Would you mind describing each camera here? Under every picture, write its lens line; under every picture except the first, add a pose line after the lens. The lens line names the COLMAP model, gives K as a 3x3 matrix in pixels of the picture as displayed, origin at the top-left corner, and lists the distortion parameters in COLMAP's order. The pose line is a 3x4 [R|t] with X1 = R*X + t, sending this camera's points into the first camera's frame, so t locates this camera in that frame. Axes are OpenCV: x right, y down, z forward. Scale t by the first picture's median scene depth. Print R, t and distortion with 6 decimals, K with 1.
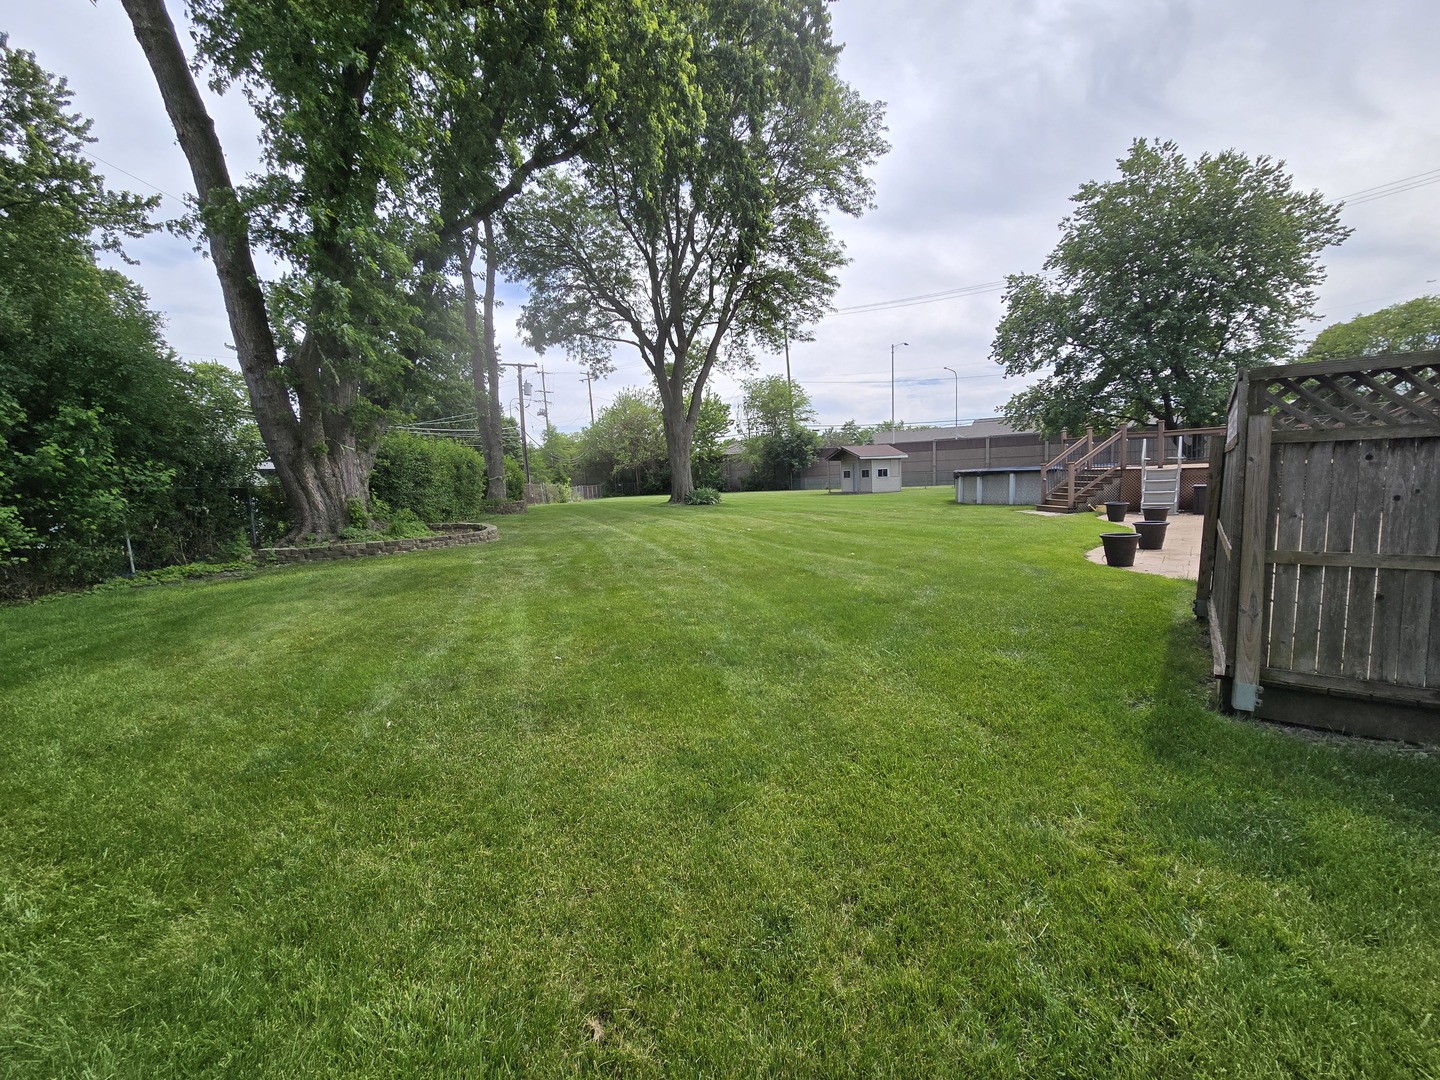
lens RADIAL K [[589.5, 0, 732.4], [0, 589.5, 542.4], [0, 0, 1]] dist [-0.000602, -0.001042]
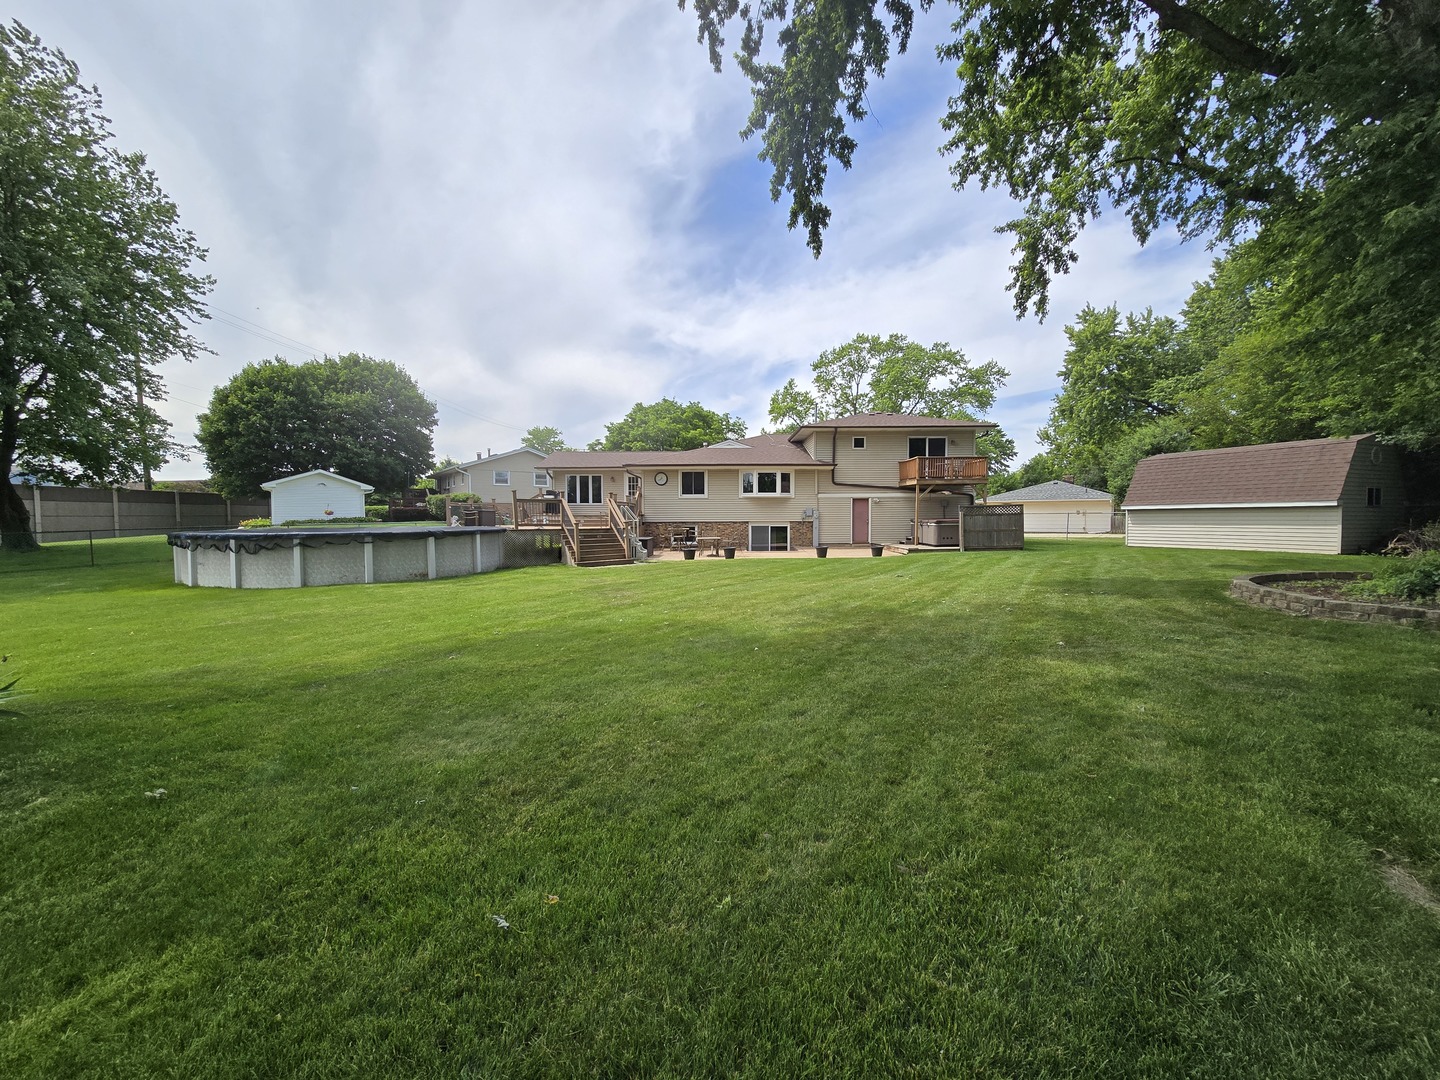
lens RADIAL K [[589.5, 0, 732.8], [0, 589.5, 552.4], [0, 0, 1]] dist [-0.000602, -0.001042]
pose [[-0.635483, -0.001115, 0.772114, -0.383774], [0.122253, 0.987239, 0.102045, -0.134365], [-0.762375, 0.159241, -0.627238, 1.265807]]
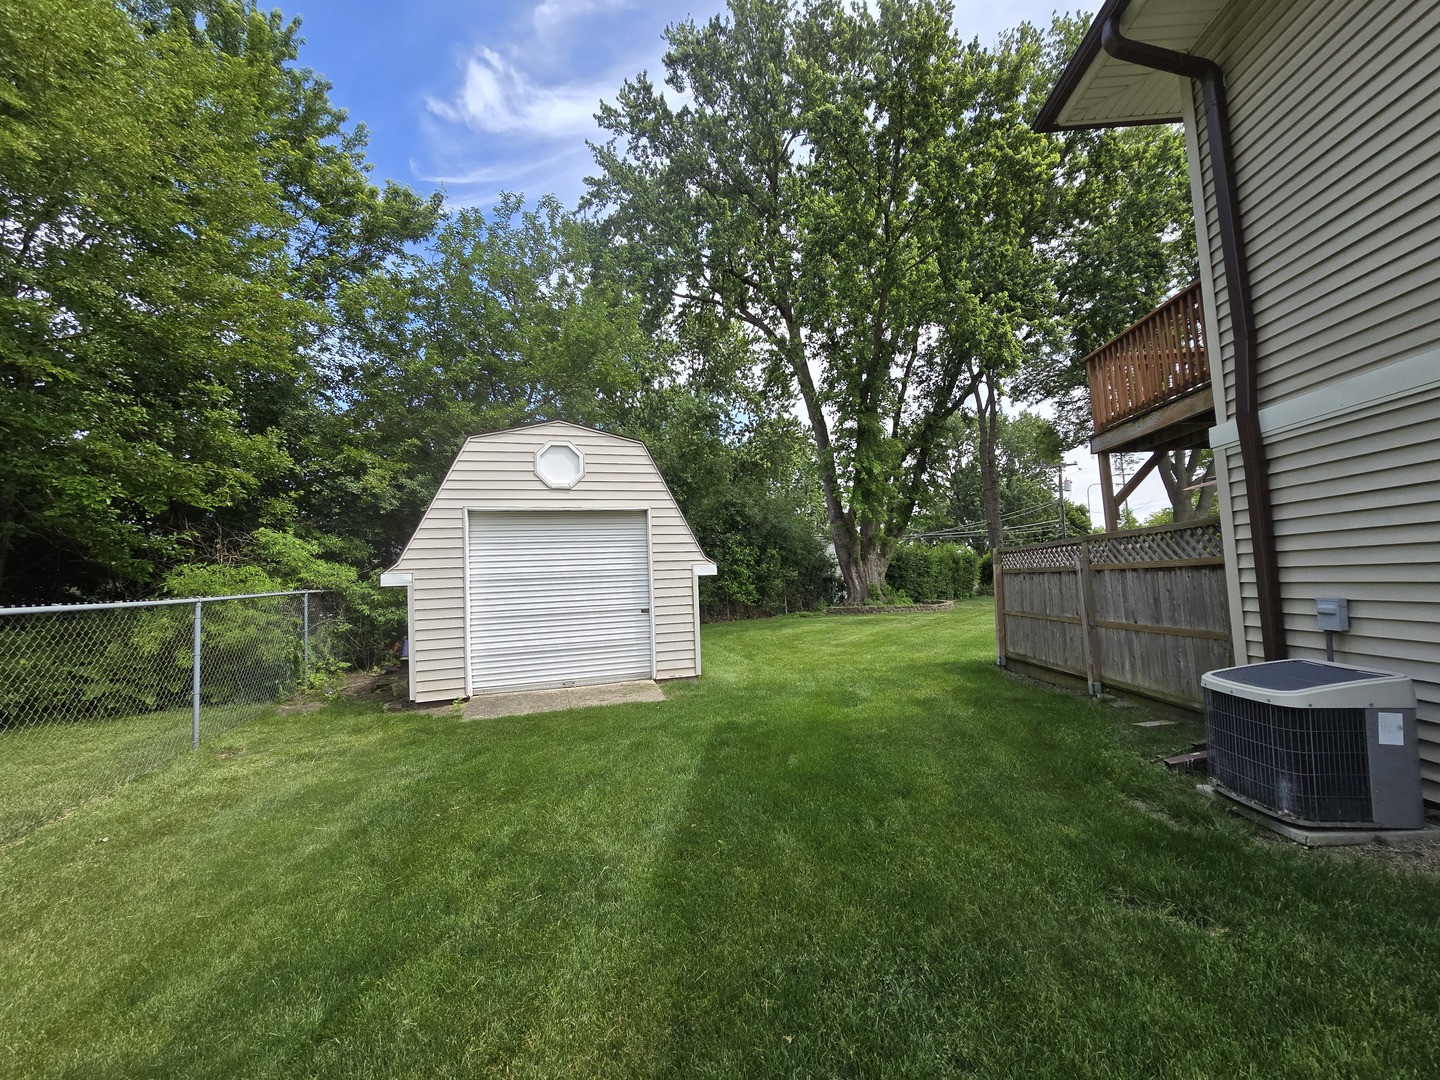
lens RADIAL K [[589.5, 0, 726.8], [0, 589.5, 540.1], [0, 0, 1]] dist [-0.000602, -0.001042]
pose [[0.573524, -0.044325, -0.817988, 0.365461], [-0.074270, 0.991609, -0.105806, 0.012209], [0.815815, 0.121434, 0.565420, -0.262161]]
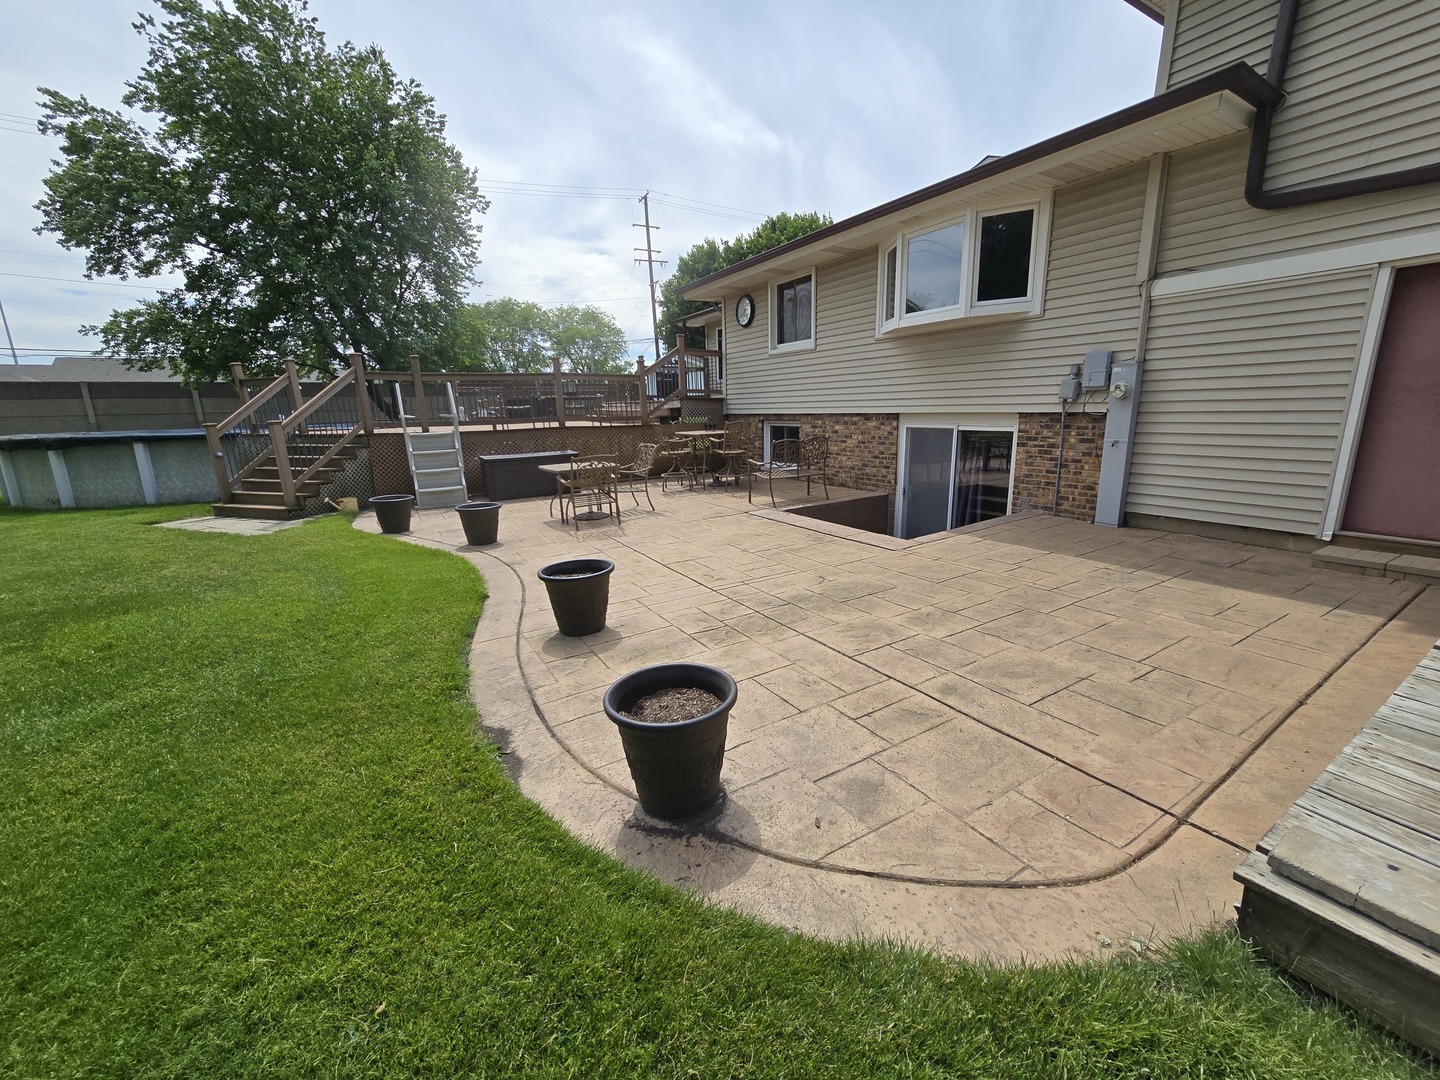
lens RADIAL K [[589.5, 0, 725.6], [0, 589.5, 537.4], [0, 0, 1]] dist [-0.000602, -0.001042]
pose [[0.351701, -0.167660, 0.920976, 0.176536], [0.116483, 0.984022, 0.134655, -0.047300], [-0.928837, 0.059920, 0.365611, 0.360011]]
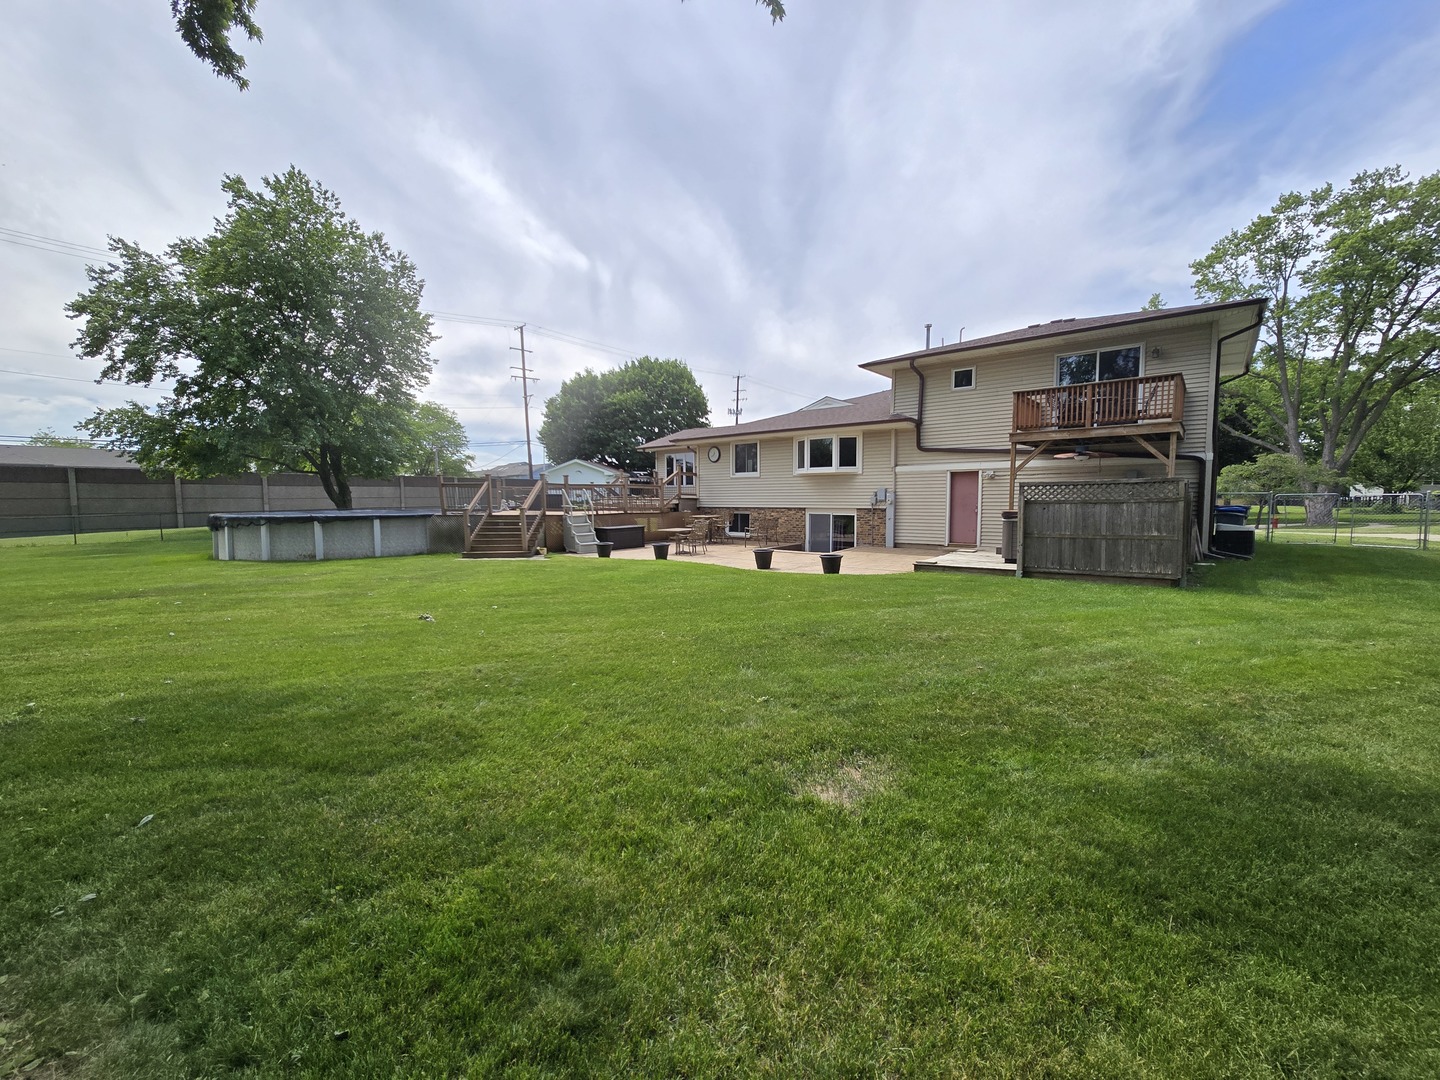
lens RADIAL K [[589.5, 0, 731.1], [0, 589.5, 538.6], [0, 0, 1]] dist [-0.000602, -0.001042]
pose [[0.023437, -0.025122, 0.999410, -0.340876], [0.119691, 0.992564, 0.022143, -0.049382], [-0.992535, 0.119101, 0.026270, 0.494272]]
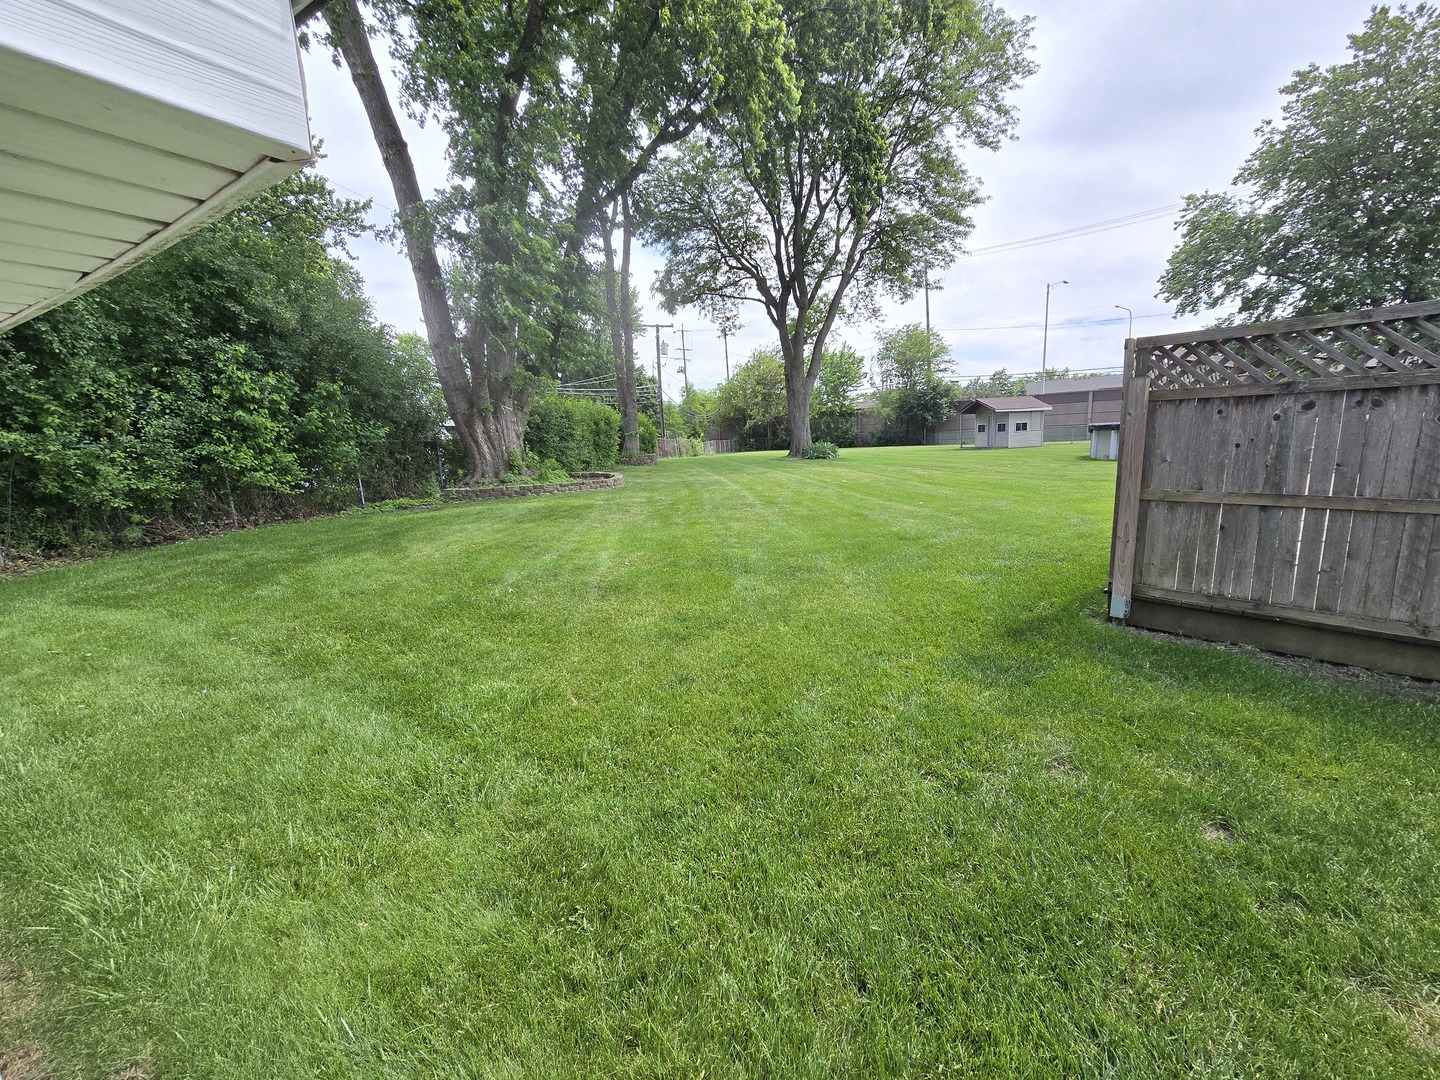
lens RADIAL K [[589.5, 0, 732.4], [0, 589.5, 541.3], [0, 0, 1]] dist [-0.000602, -0.001042]
pose [[0.973465, 0.038875, -0.225511, 0.051696], [-0.022365, 0.996909, 0.075312, 0.007112], [0.227742, -0.068270, 0.971325, -0.057518]]
